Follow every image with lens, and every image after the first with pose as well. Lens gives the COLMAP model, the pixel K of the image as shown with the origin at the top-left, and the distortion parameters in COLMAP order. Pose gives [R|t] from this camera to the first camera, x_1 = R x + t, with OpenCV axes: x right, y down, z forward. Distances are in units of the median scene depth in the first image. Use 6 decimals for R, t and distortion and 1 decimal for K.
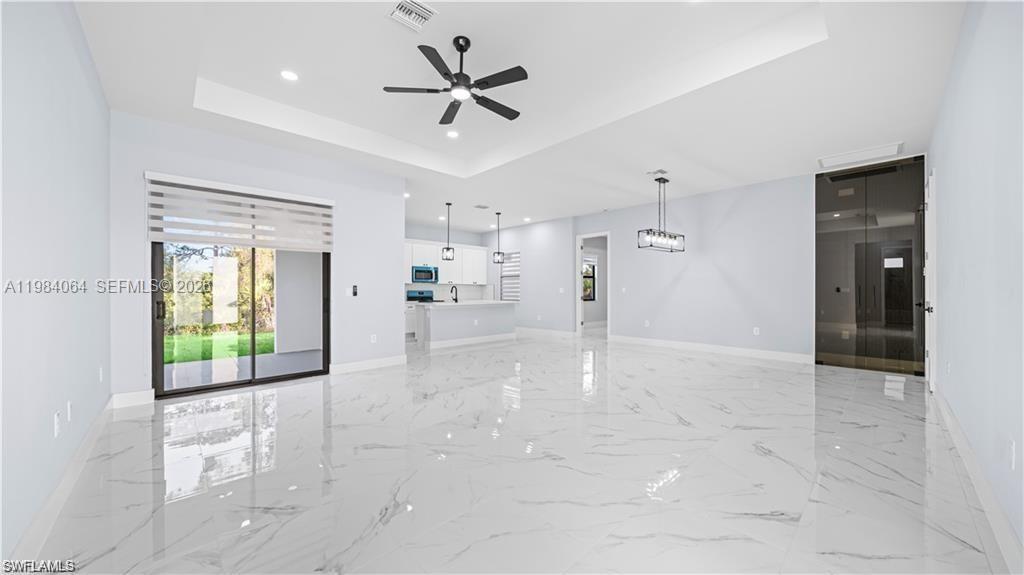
lens RADIAL K [[365.2, 0, 512.0], [0, 365.2, 289.7], [0, 0, 1]] dist [0.000039, 0.000116]
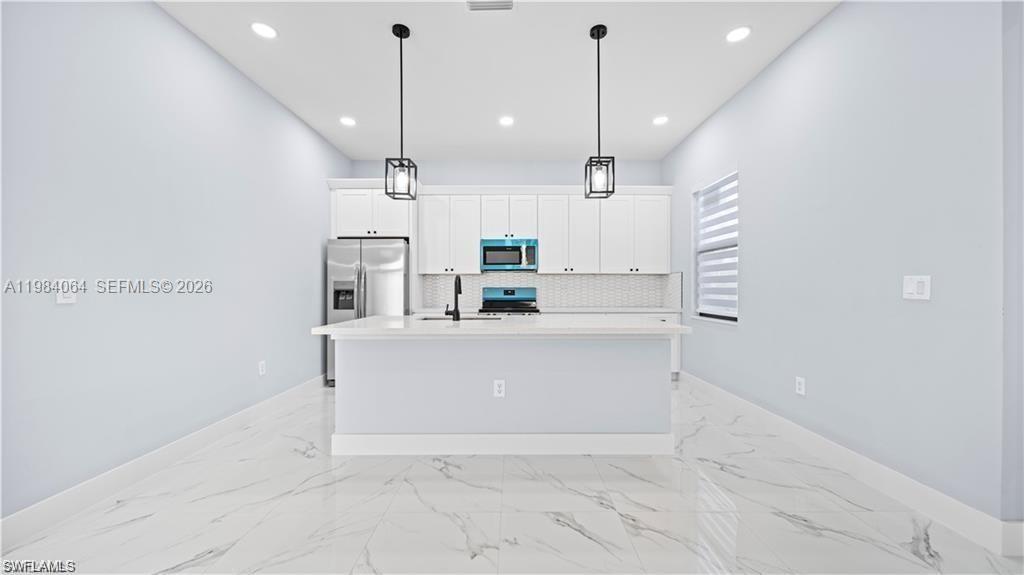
lens RADIAL K [[365.2, 0, 512.0], [0, 365.2, 289.7], [0, 0, 1]] dist [0.000039, 0.000116]
pose [[0.730721, 0.004749, -0.682660, 0.101239], [0.002335, 0.999953, 0.009456, 0.000694], [0.682672, -0.008504, 0.730675, 0.631768]]
